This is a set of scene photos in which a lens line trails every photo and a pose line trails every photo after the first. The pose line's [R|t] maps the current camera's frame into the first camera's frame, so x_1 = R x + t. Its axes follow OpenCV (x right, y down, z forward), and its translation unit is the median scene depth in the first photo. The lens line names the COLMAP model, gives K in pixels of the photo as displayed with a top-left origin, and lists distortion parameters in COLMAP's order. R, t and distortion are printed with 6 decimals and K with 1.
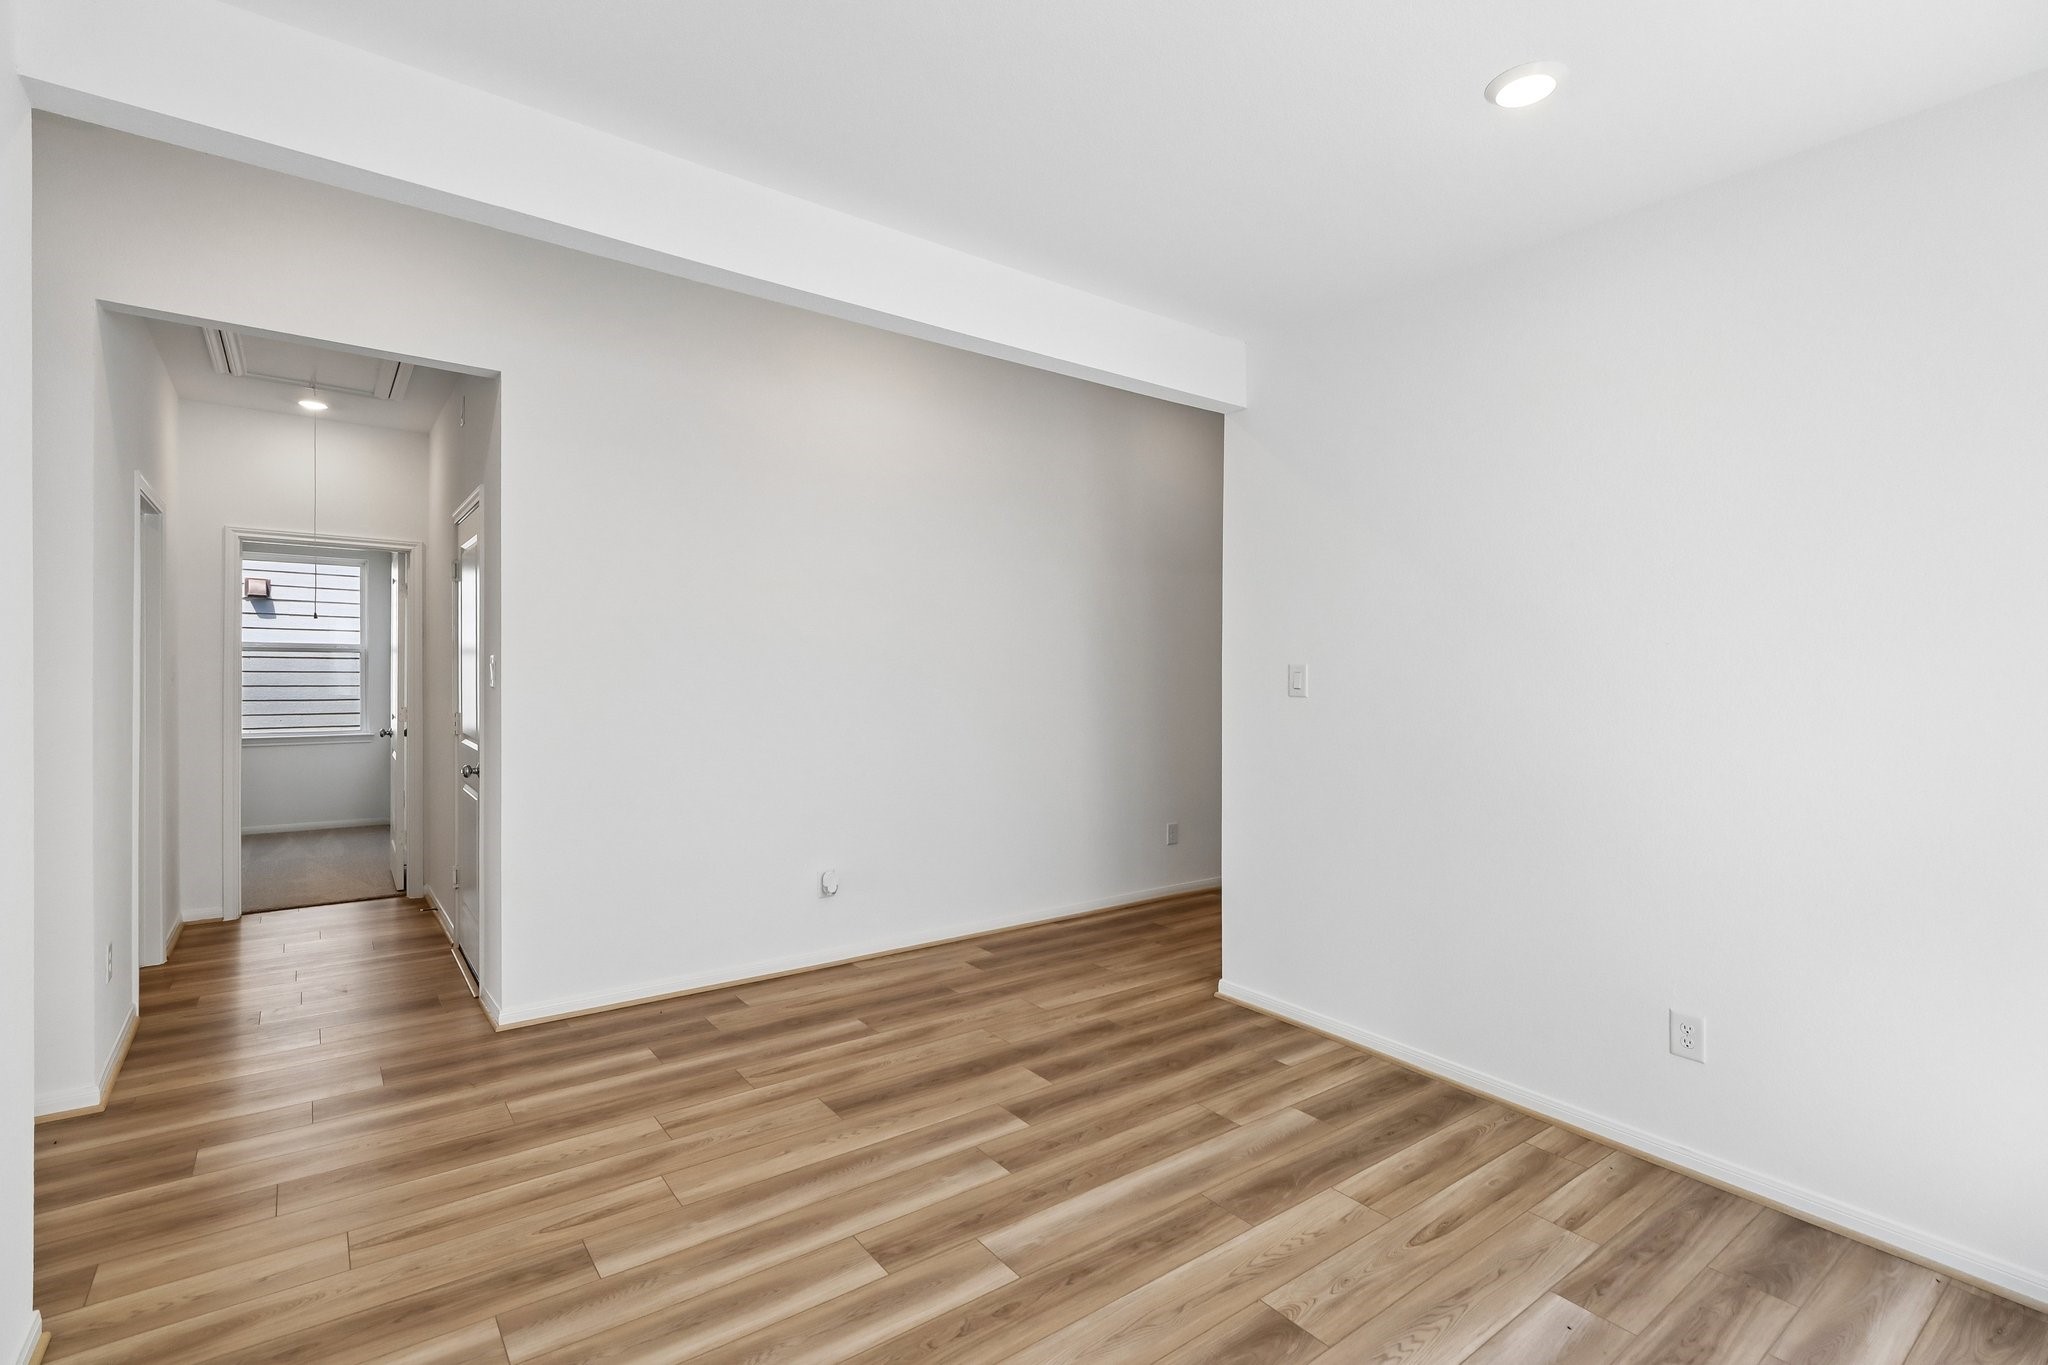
lens RADIAL K [[955.4, 0, 1015.8], [0, 955.4, 672.7], [0, 0, 1]] dist [0.013085, -0.000675]
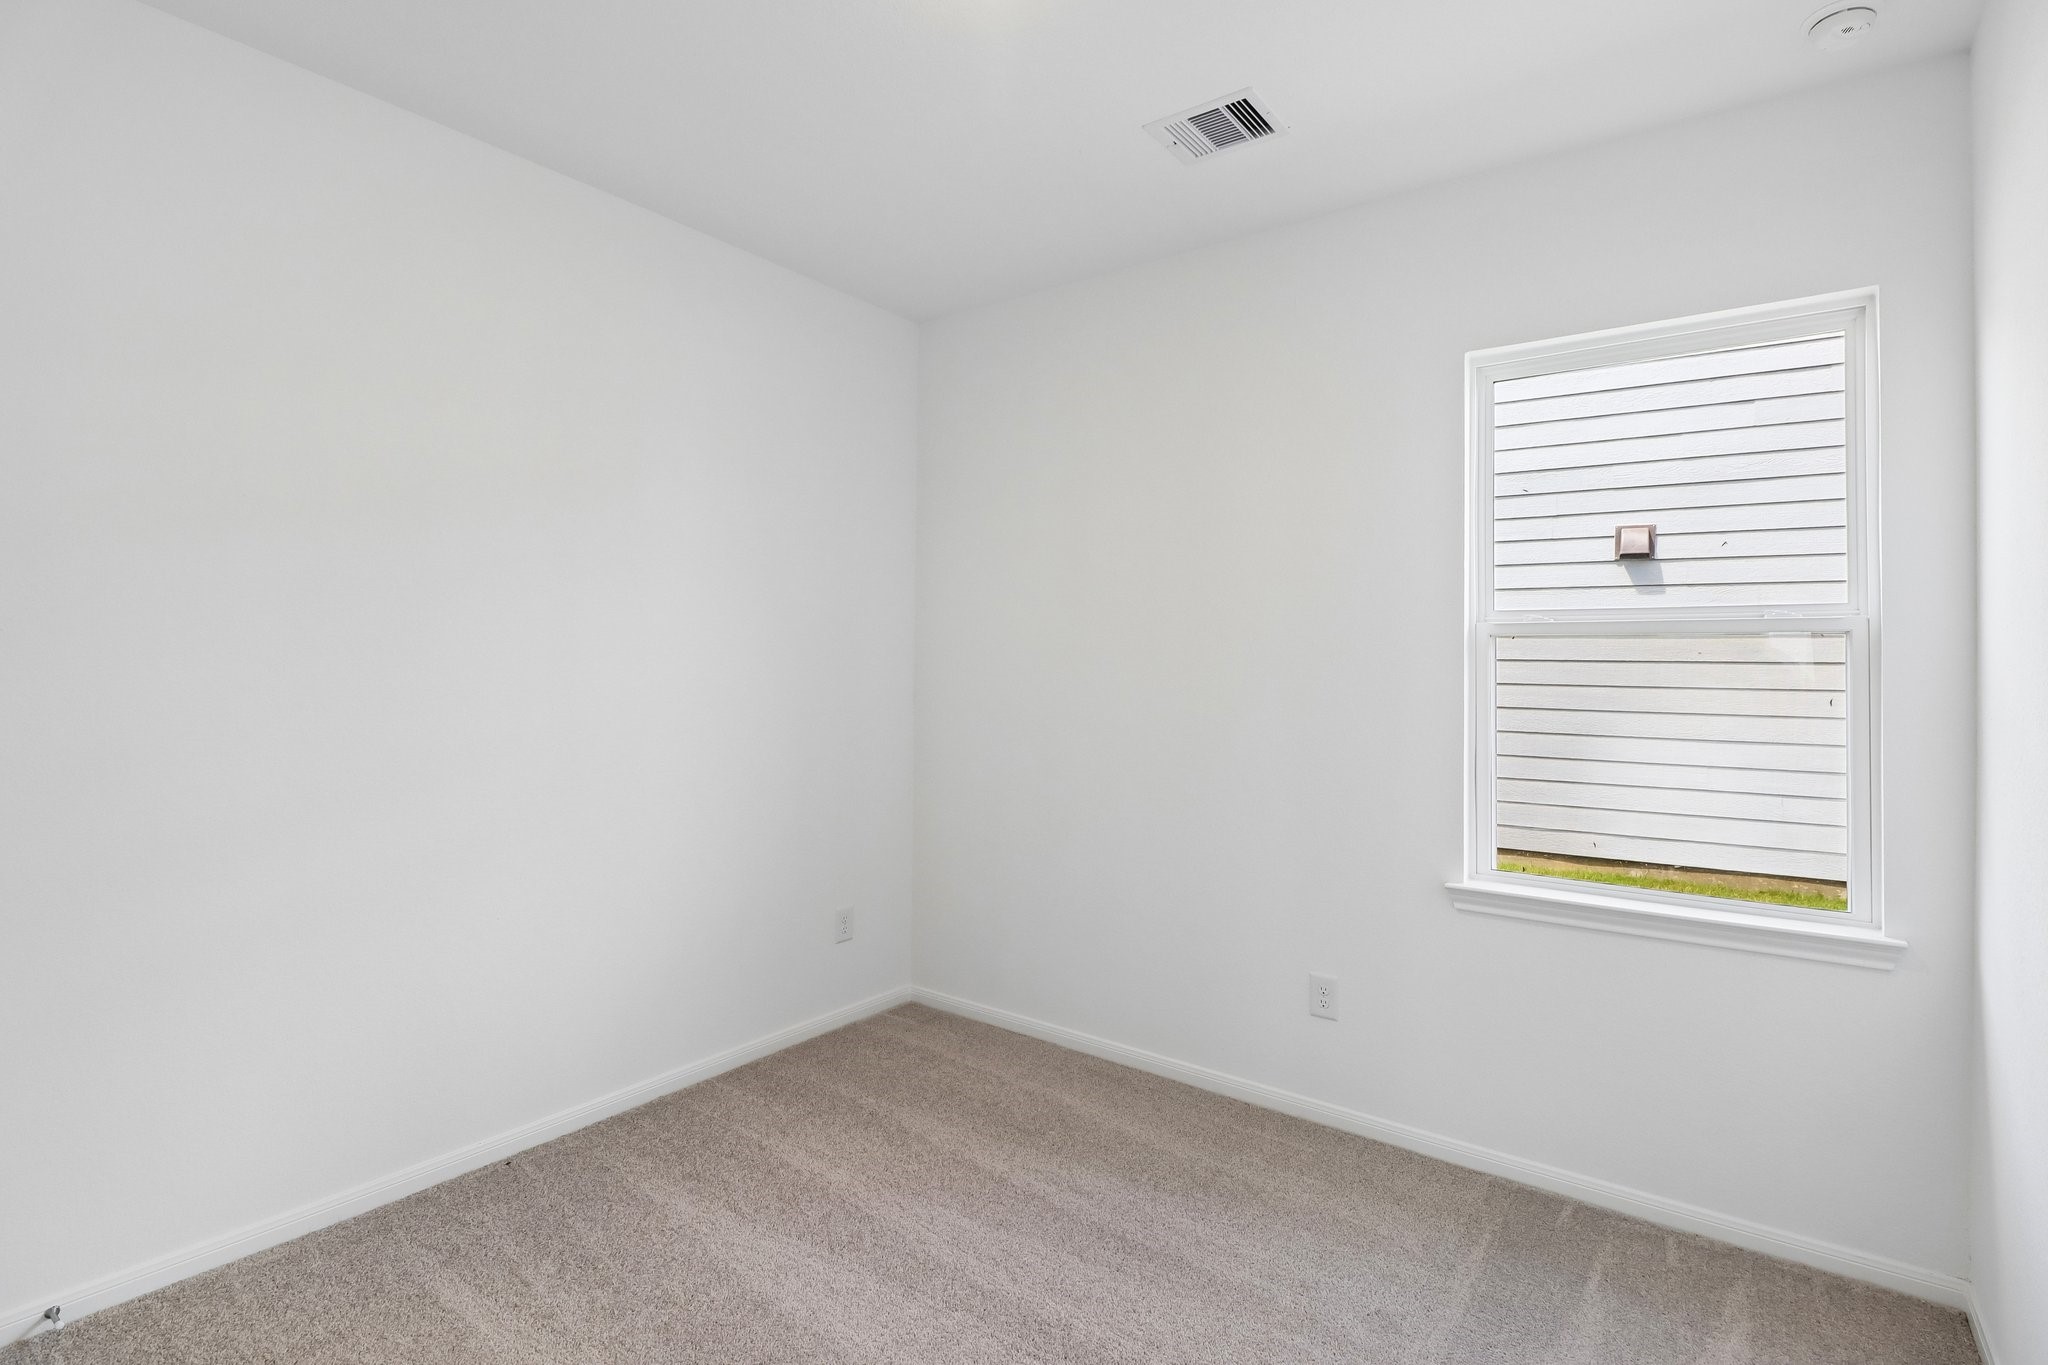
lens RADIAL K [[955.4, 0, 1015.8], [0, 955.4, 672.7], [0, 0, 1]] dist [0.013085, -0.000675]
pose [[0.276917, 0.005193, -0.960880, -0.329046], [-0.006961, 0.999970, 0.003398, -0.007817], [0.960869, 0.005747, 0.276945, 0.475364]]
